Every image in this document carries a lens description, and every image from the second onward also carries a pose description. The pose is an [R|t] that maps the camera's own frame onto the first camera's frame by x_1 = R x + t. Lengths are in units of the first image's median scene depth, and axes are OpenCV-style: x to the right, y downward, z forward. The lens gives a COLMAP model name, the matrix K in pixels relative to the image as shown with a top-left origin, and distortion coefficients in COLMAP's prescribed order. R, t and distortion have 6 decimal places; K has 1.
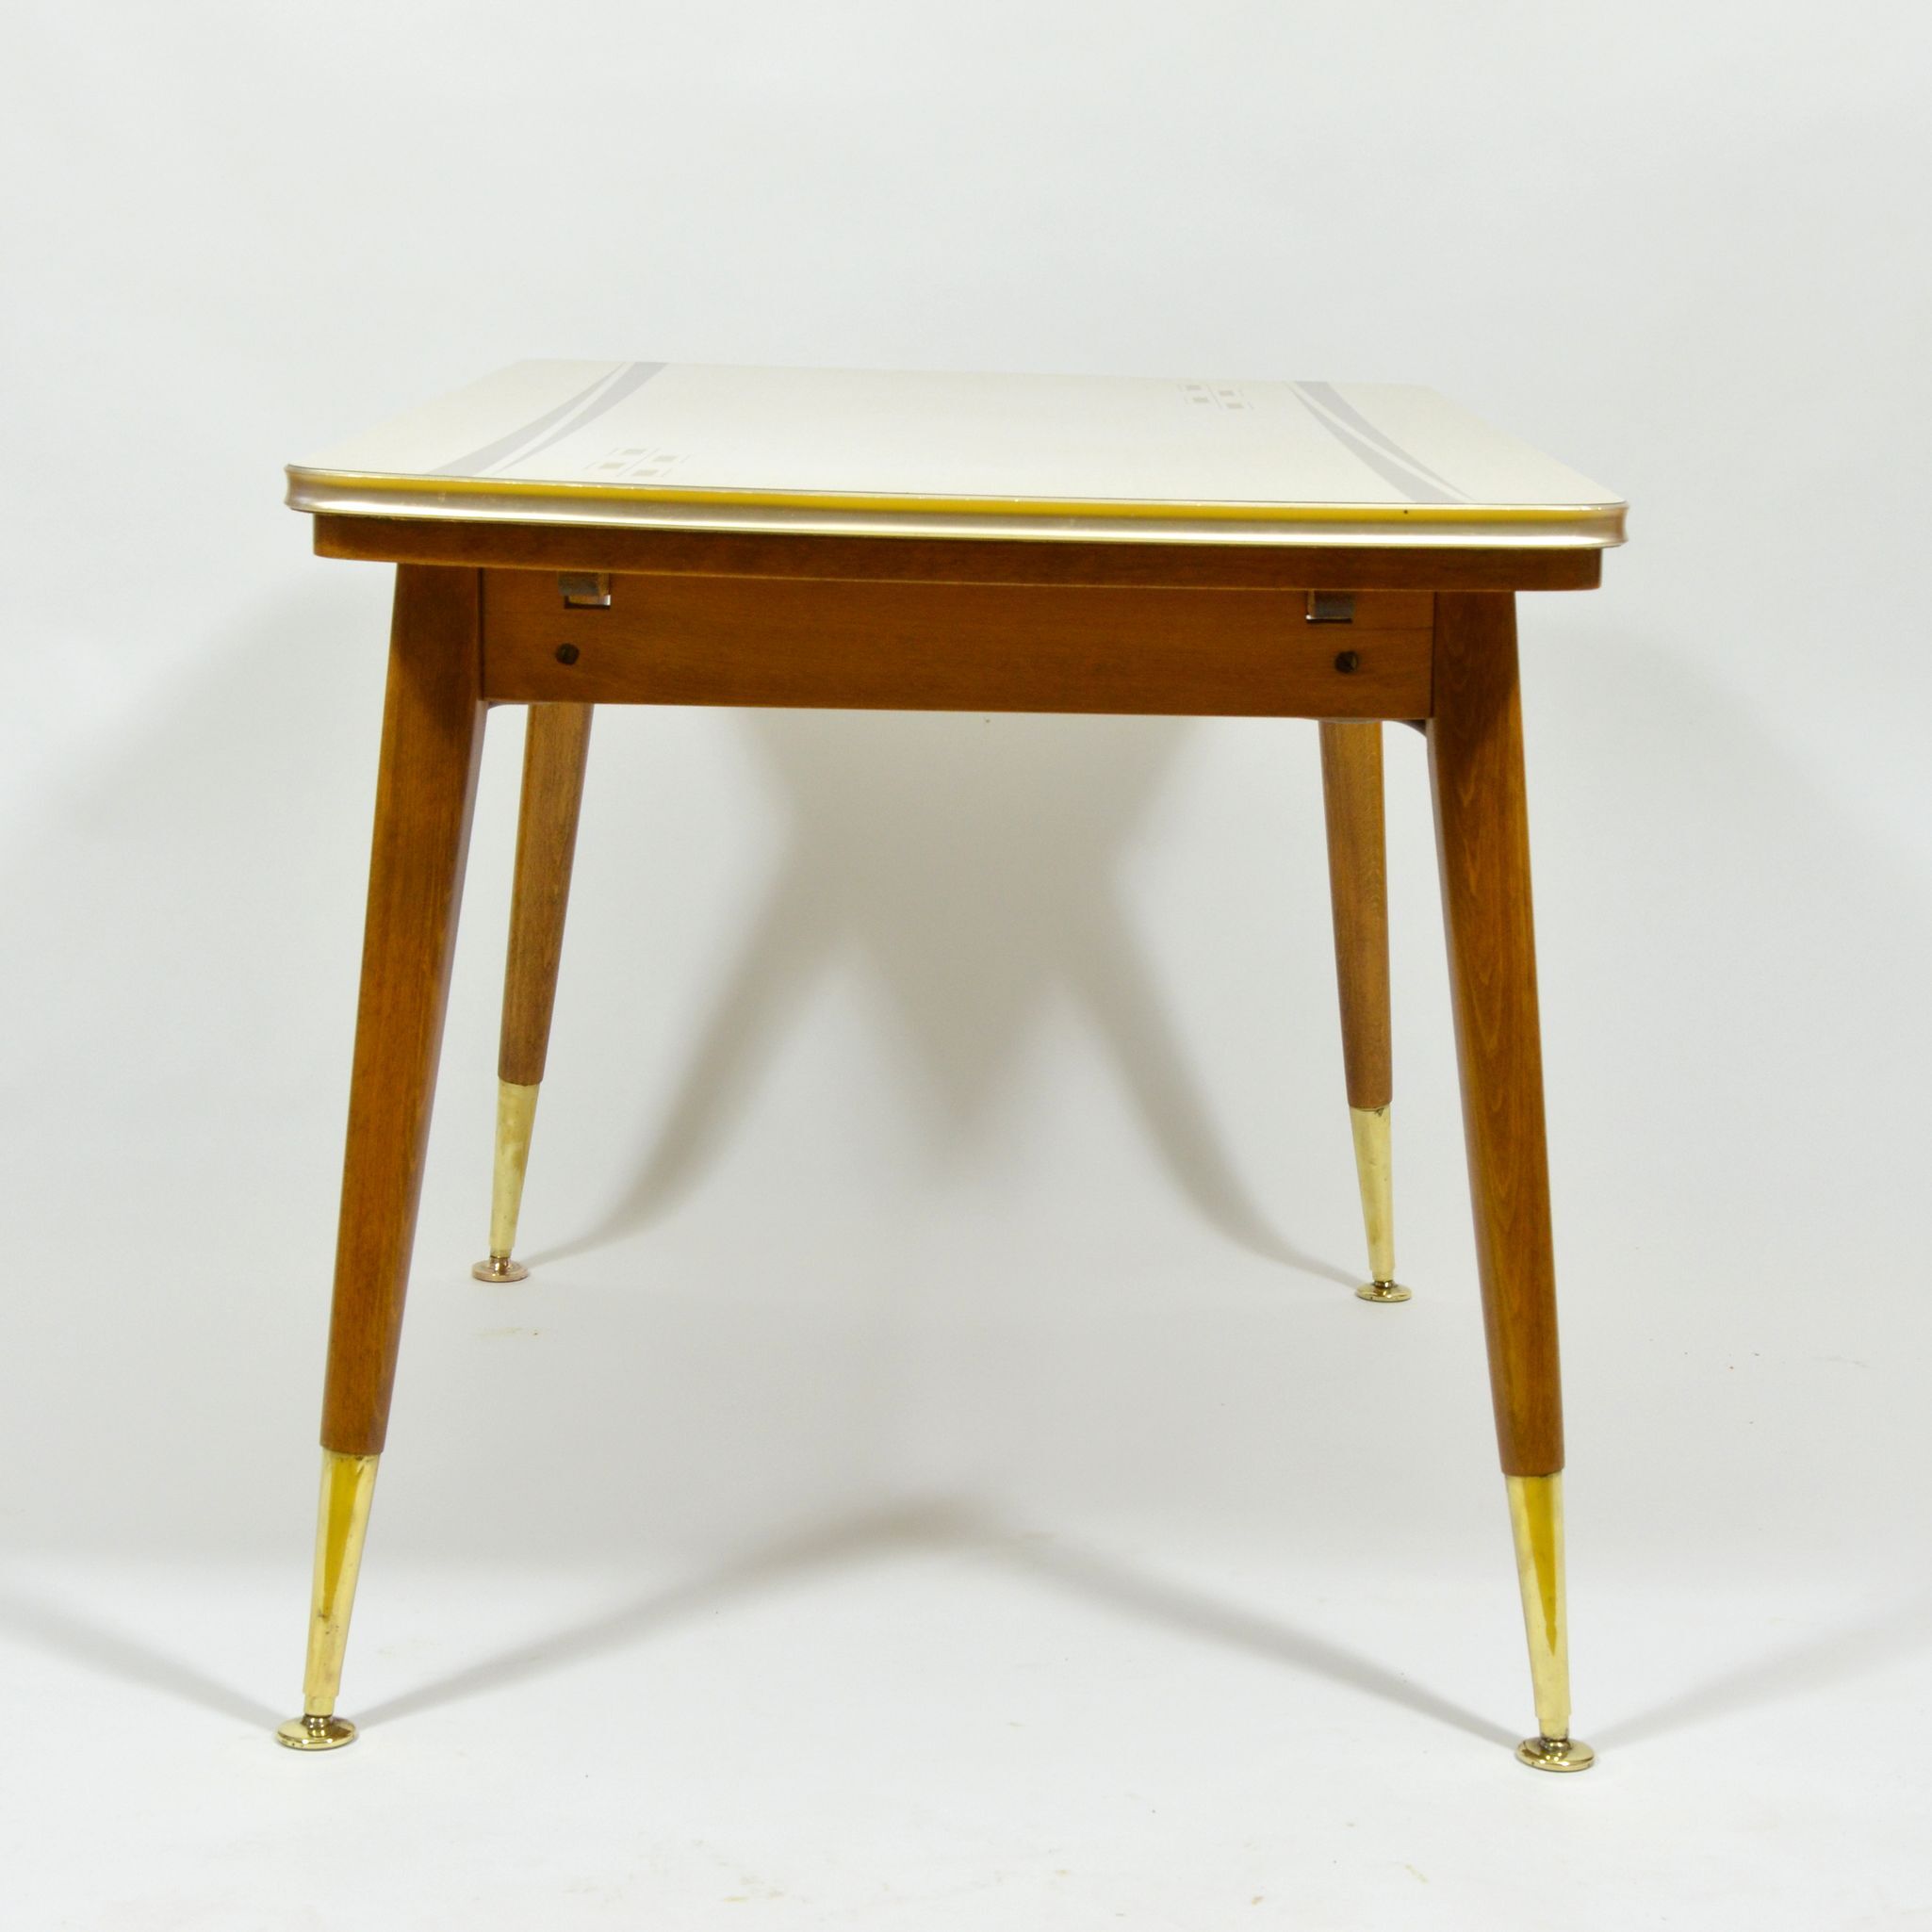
lens RADIAL K [[4015.6, 0, 1021.3], [0, 4015.6, 980.2], [0, 0, 1]] dist [0.114695, 0.000000]
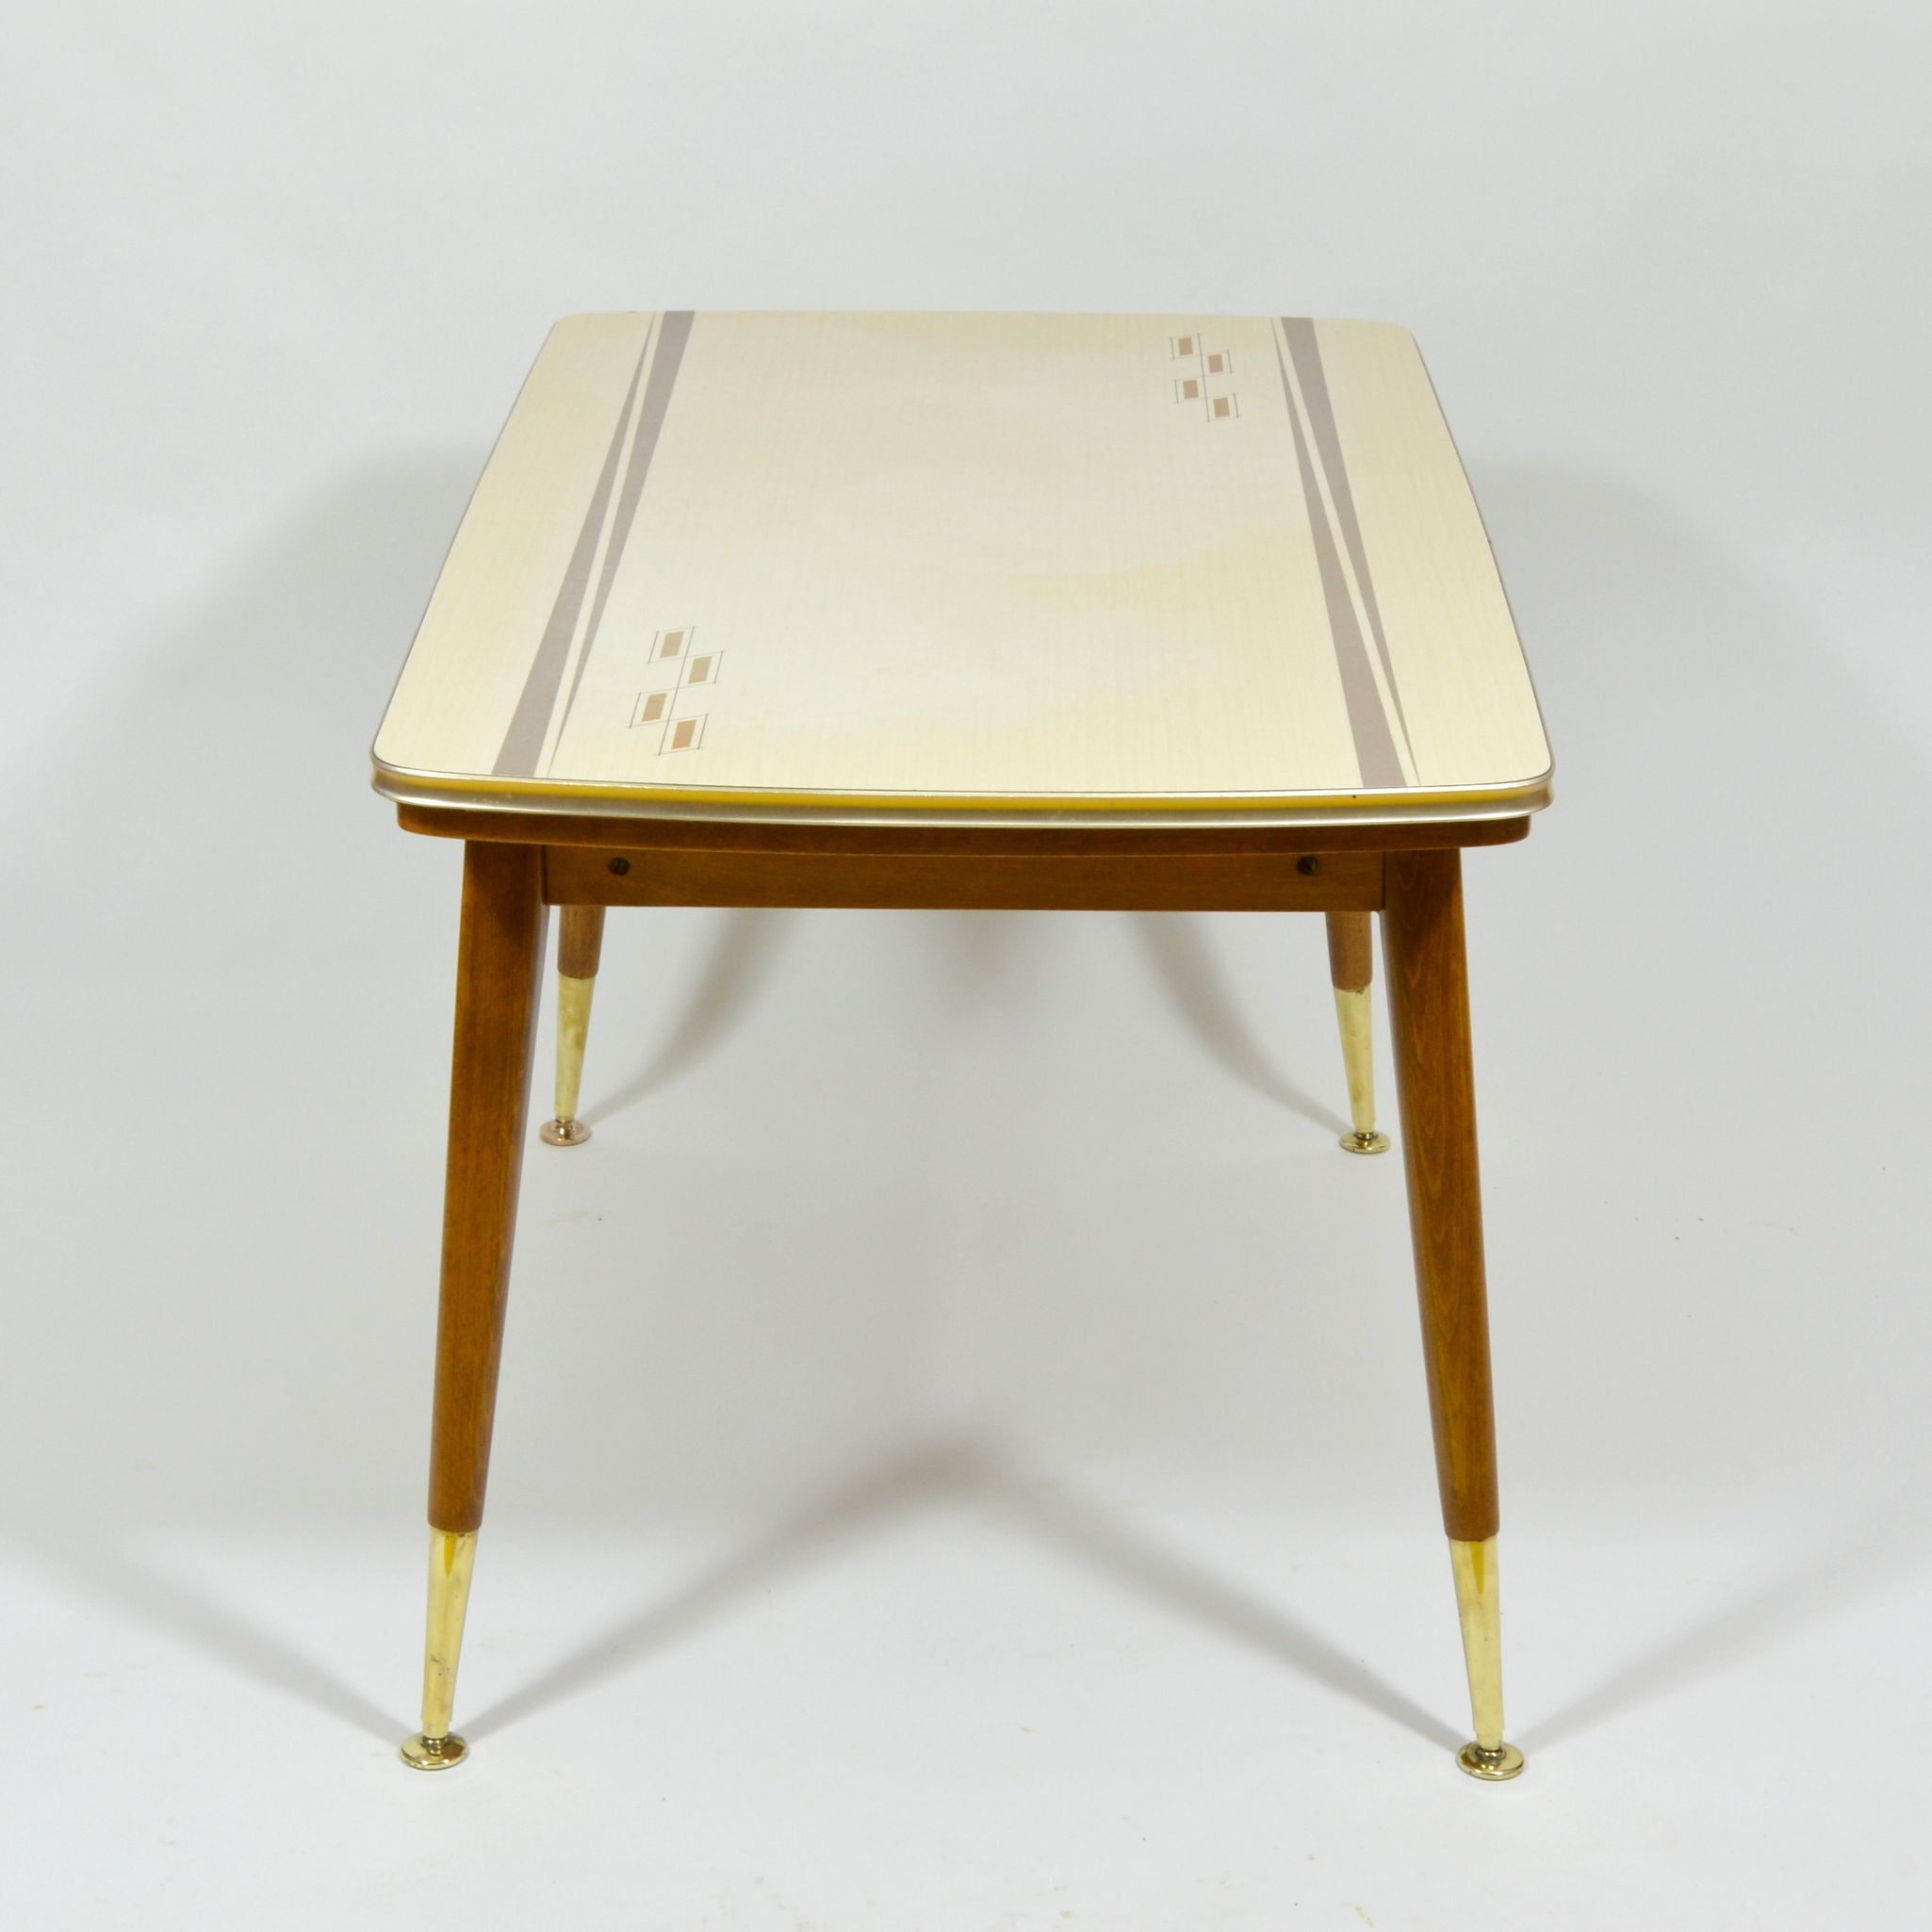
lens RADIAL K [[4015.6, 0, 933.6], [0, 4015.6, 951.4], [0, 0, 1]] dist [0.114695, 0.000000]
pose [[0.999435, -0.011316, -0.031659, 0.011308], [0.016598, 0.984970, 0.171924, -0.246861], [0.029238, -0.172352, 0.984601, -0.116233]]
